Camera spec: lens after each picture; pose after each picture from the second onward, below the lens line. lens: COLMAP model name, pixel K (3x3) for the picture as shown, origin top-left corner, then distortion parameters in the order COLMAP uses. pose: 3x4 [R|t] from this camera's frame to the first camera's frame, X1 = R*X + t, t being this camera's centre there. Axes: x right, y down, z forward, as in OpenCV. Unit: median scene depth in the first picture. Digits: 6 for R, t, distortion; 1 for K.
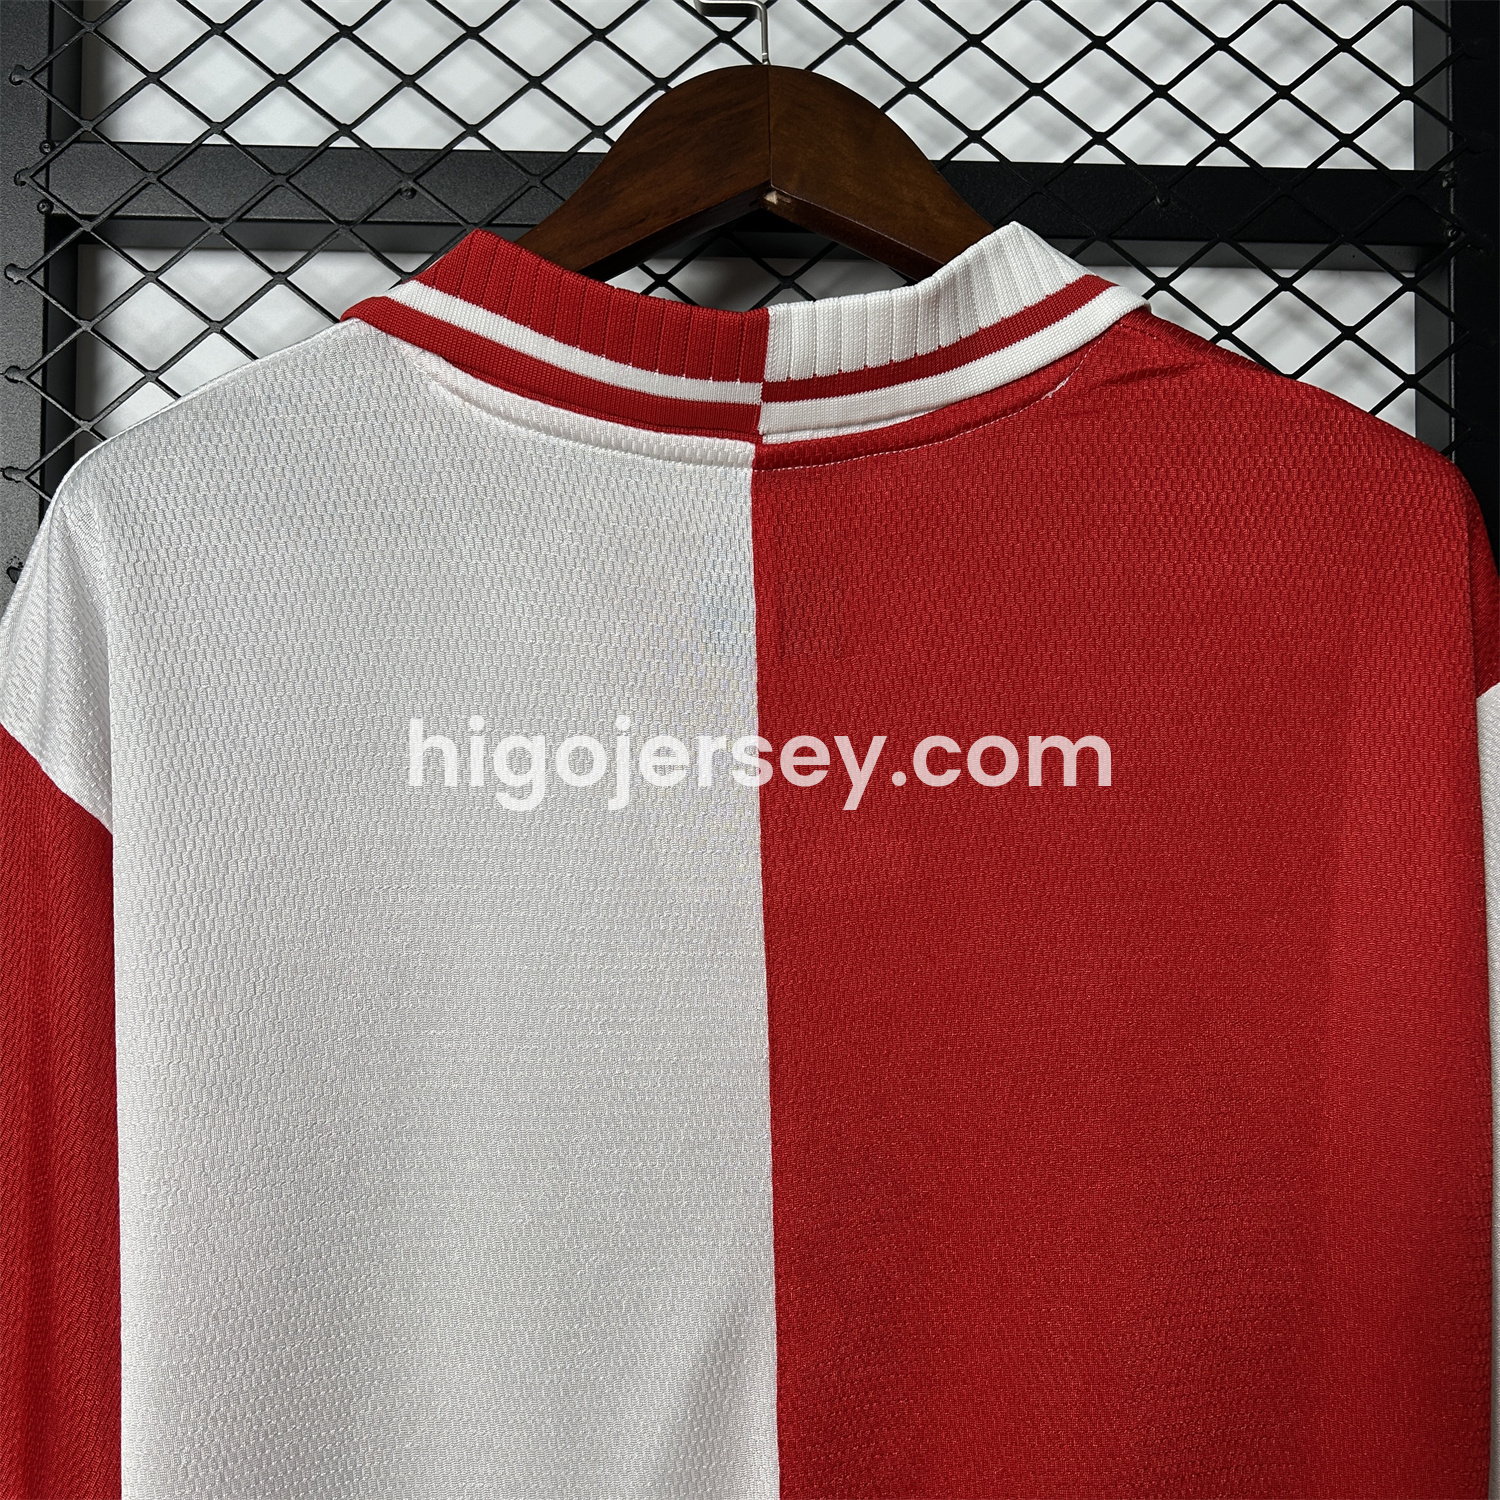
lens RADIAL K [[1643.5, 0, 750.2], [0, 1643.5, 745.9], [0, 0, 1]] dist [-0.007342, 0.000000]
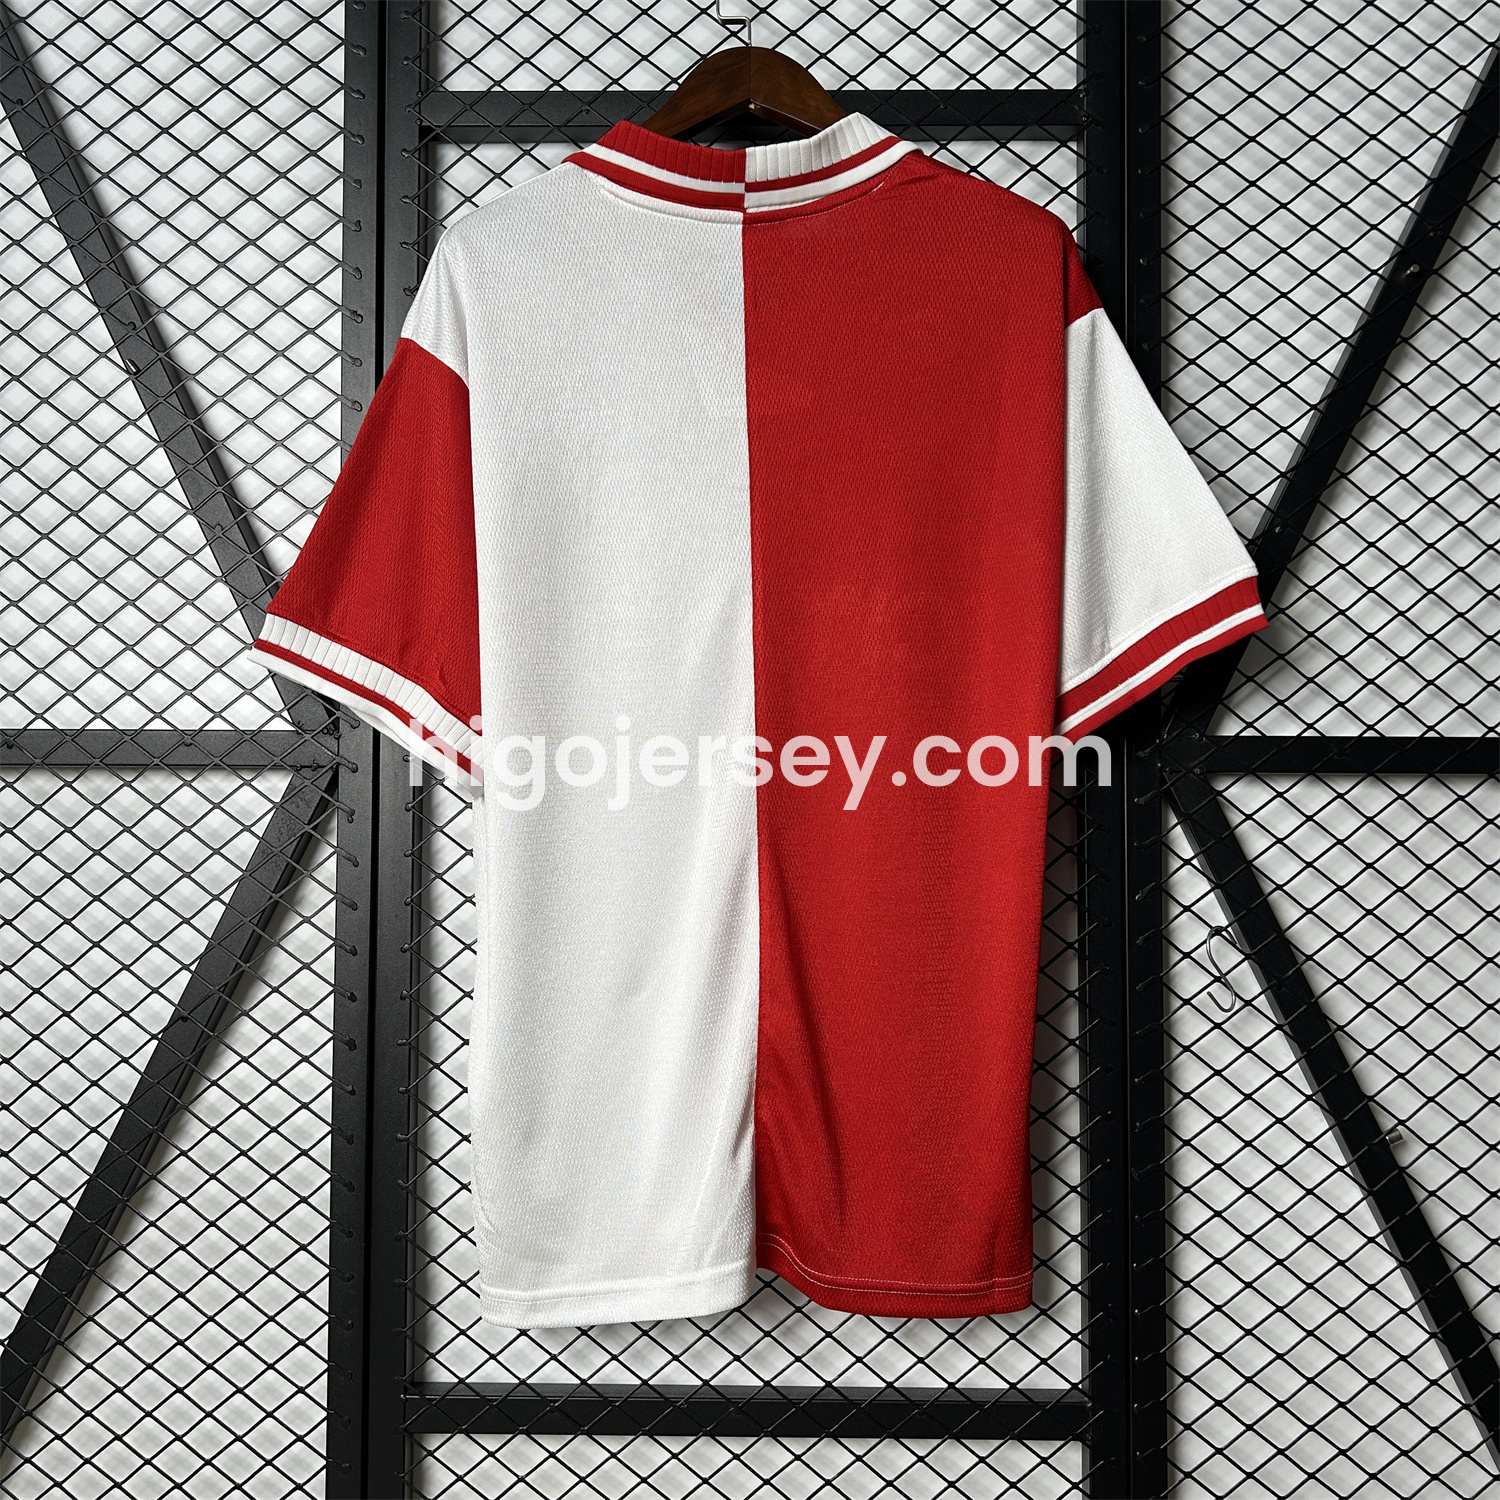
lens RADIAL K [[1643.5, 0, 750.1], [0, 1643.5, 755.2], [0, 0, 1]] dist [-0.007342, 0.000000]
pose [[0.998538, -0.005180, -0.053804, 0.126238], [0.005531, 0.999964, 0.006369, 0.530845], [0.053769, -0.006657, 0.998531, -1.225118]]
